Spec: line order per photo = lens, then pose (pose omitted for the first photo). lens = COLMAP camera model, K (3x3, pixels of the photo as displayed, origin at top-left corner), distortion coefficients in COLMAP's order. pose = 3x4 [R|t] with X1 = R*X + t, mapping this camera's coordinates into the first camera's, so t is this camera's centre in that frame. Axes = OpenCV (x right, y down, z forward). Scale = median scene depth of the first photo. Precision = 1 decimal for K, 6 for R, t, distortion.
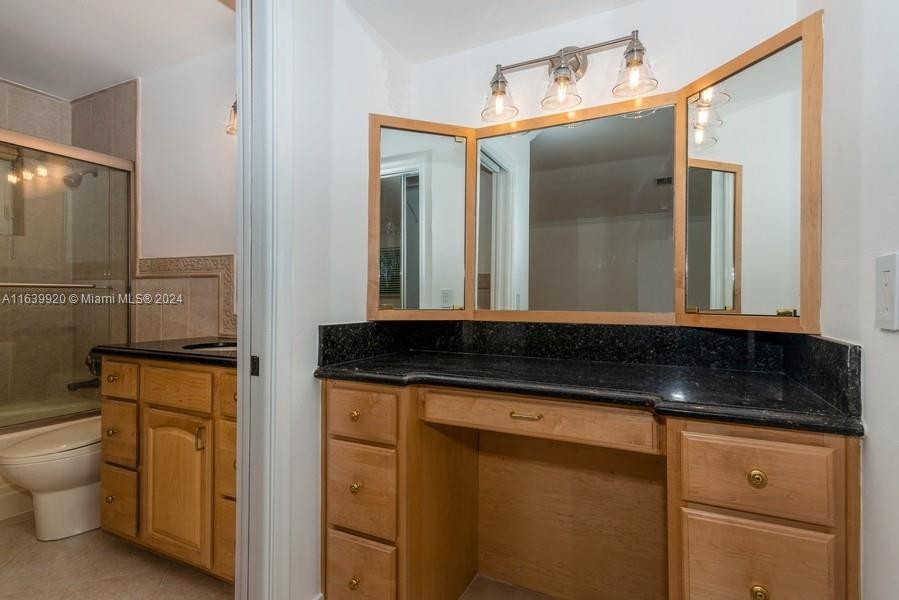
lens RADIAL K [[440.4, 0, 447.9], [0, 440.4, 305.8], [0, 0, 1]] dist [0.005438, 0.000517]
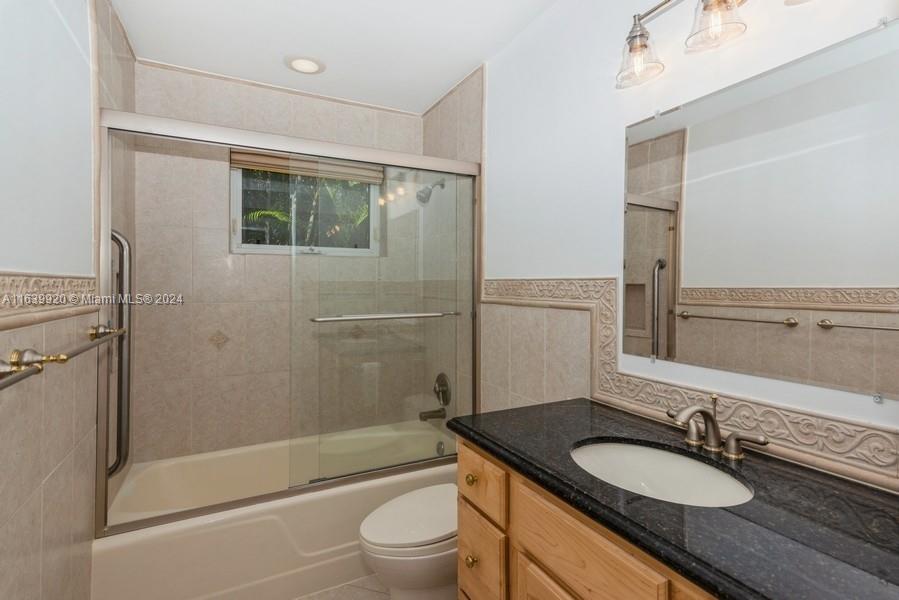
lens RADIAL K [[440.4, 0, 448.5], [0, 440.4, 292.7], [0, 0, 1]] dist [0.005438, 0.000517]
pose [[0.803468, 0.002175, -0.595344, -0.256591], [-0.002271, 0.999997, 0.000588, -0.080110], [0.595343, 0.000880, 0.803471, 0.288985]]
